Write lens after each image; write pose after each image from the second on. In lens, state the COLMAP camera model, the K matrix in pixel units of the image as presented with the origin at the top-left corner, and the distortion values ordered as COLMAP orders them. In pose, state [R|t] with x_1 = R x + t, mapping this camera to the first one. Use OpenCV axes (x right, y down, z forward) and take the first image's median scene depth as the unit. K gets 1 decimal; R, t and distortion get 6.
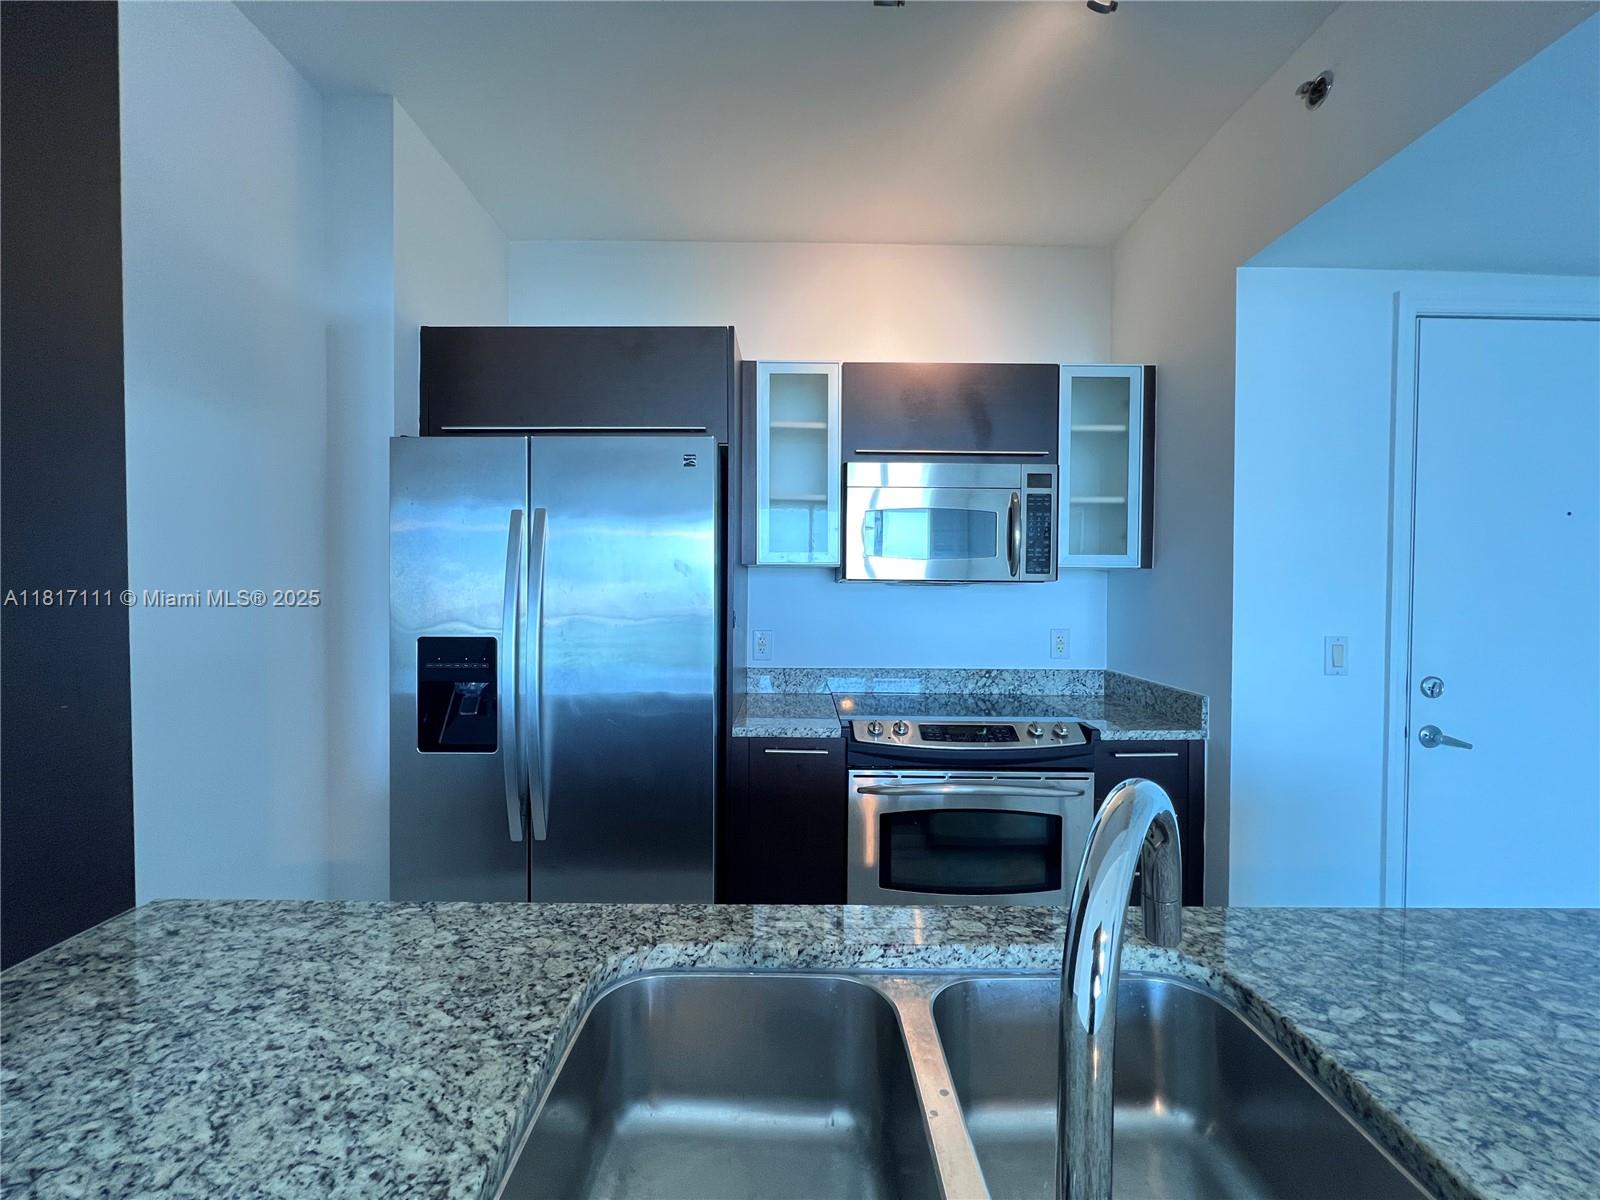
lens RADIAL K [[639.2, 0, 790.3], [0, 639.2, 597.6], [0, 0, 1]] dist [-0.002538, 0.000149]
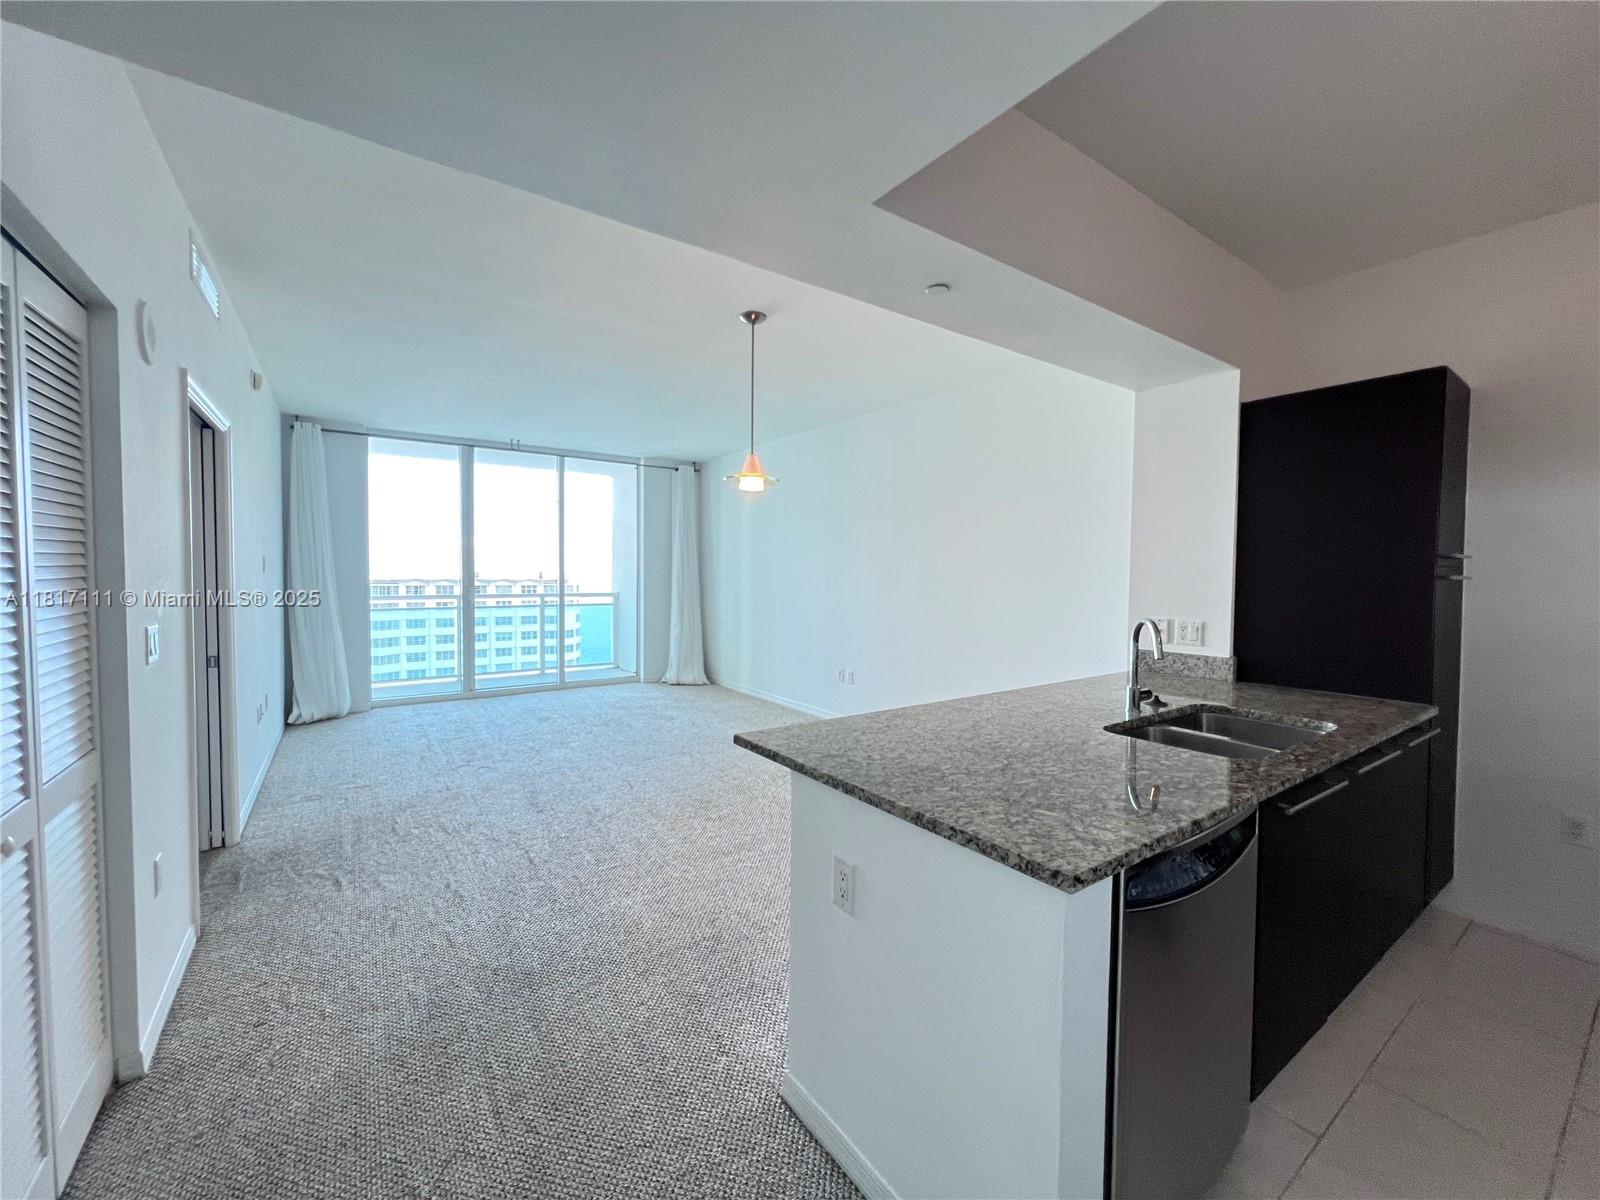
lens RADIAL K [[636.2, 0, 794.3], [0, 636.2, 593.4], [0, 0, 1]] dist [-0.002096, 0.000137]
pose [[-0.819377, 0.007241, -0.573210, 1.281316], [-0.024416, 0.998572, 0.047516, -0.024248], [0.572735, 0.052929, -0.818030, 0.766804]]
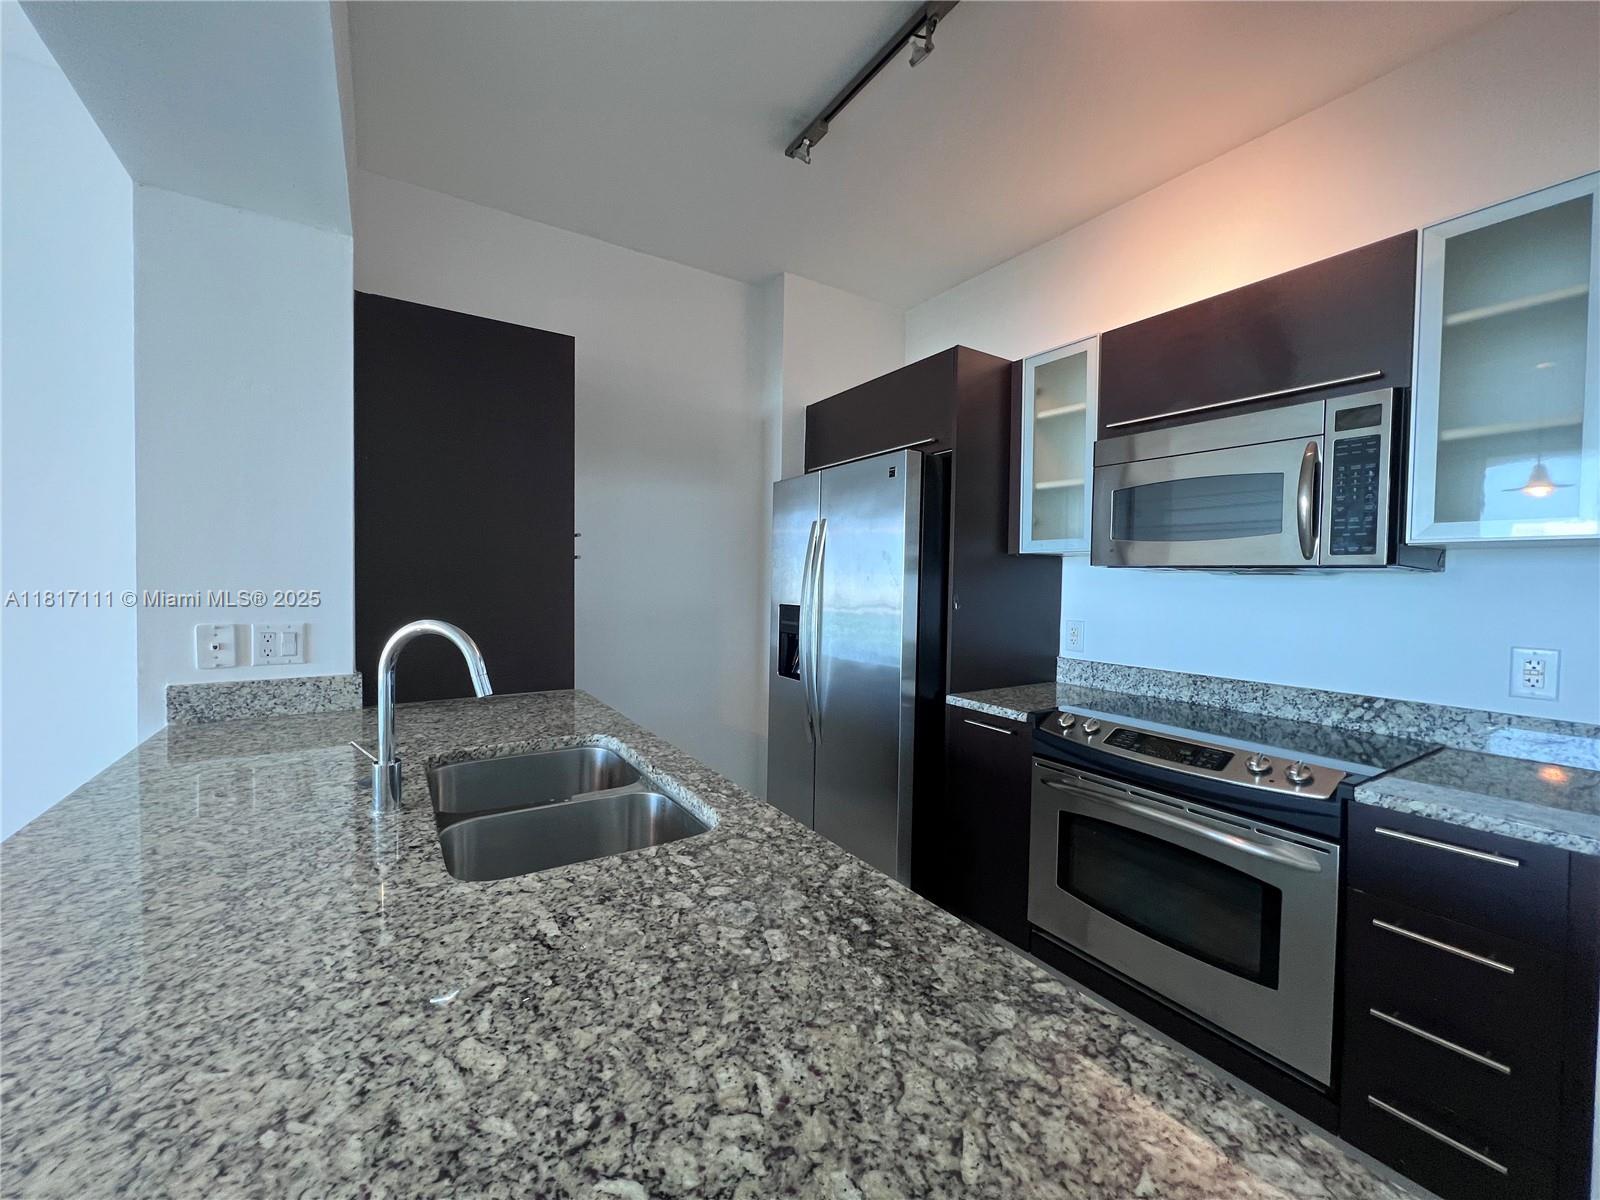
lens RADIAL K [[636.2, 0, 794.9], [0, 636.2, 591.1], [0, 0, 1]] dist [-0.002096, 0.000137]
pose [[0.543090, 0.021412, -0.839402, 0.773465], [-0.029476, 0.999545, 0.006426, 0.018276], [0.839157, 0.021252, 0.543474, 0.156900]]
